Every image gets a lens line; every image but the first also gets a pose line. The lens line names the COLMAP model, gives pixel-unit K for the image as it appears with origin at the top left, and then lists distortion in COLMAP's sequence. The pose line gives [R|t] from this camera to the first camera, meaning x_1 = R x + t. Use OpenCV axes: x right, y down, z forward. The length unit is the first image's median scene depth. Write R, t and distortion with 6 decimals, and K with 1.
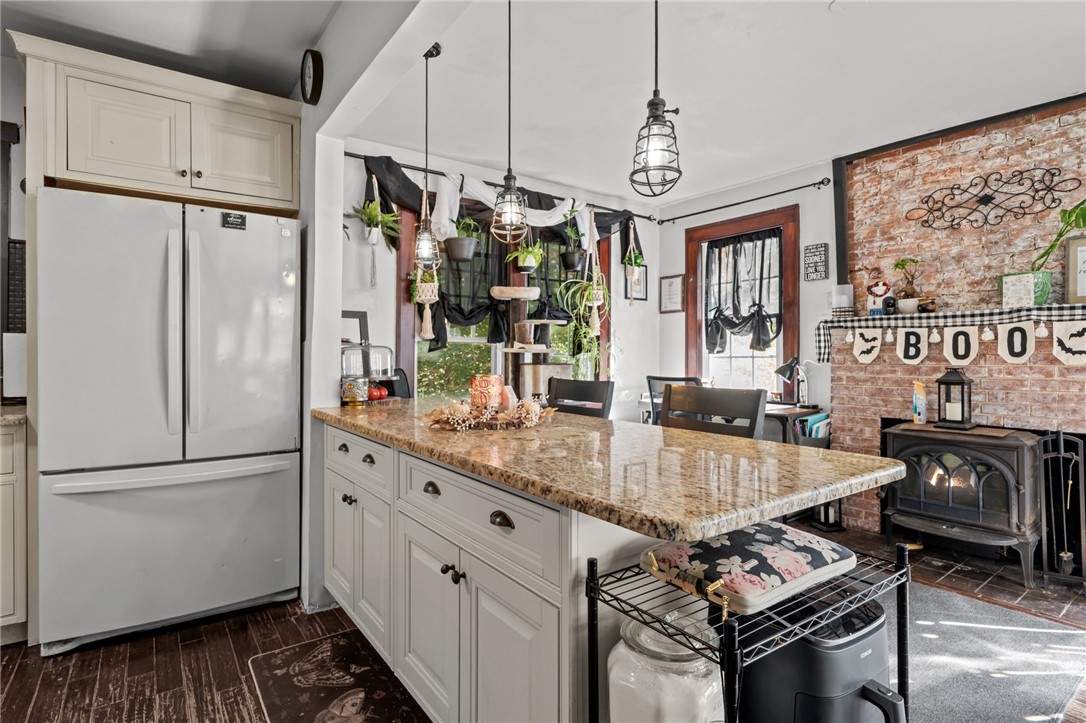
lens RADIAL K [[550.0, 0, 542.0], [0, 550.0, 357.7], [0, 0, 1]] dist [-0.004106, -0.000788]
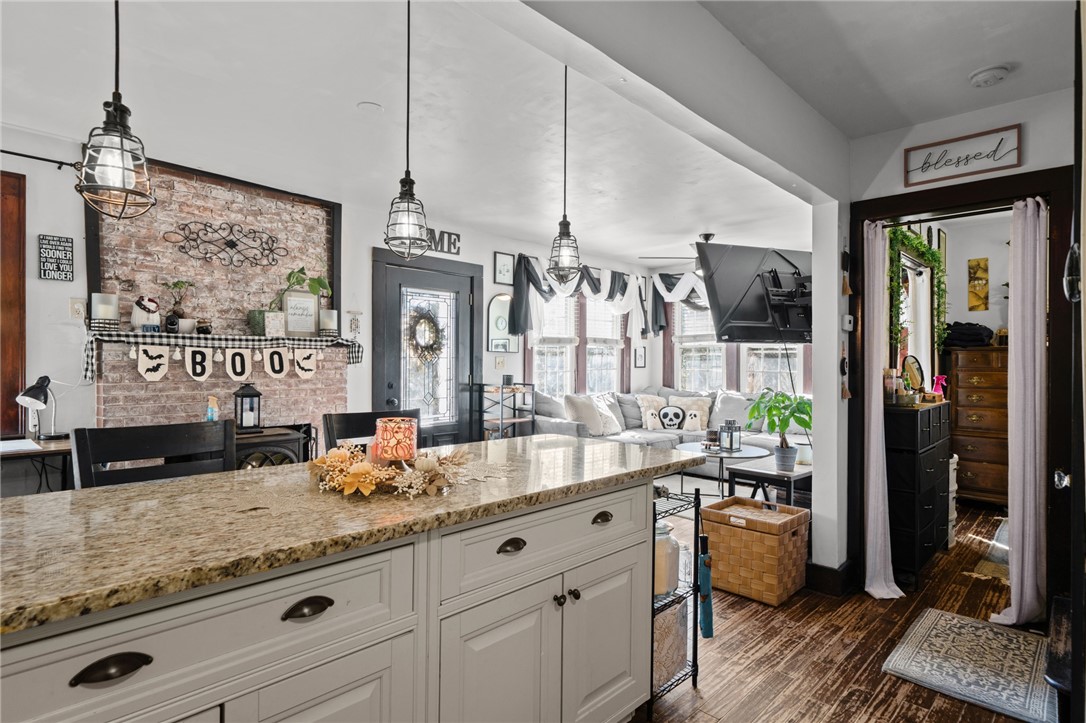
lens RADIAL K [[563.7, 0, 542.0], [0, 563.7, 359.7], [0, 0, 1]] dist [0.000577, -0.000121]
pose [[-0.178766, -0.002967, 0.983887, -0.534321], [-0.010364, 0.999946, 0.001132, -0.037528], [-0.983837, -0.009994, -0.178787, 0.520710]]
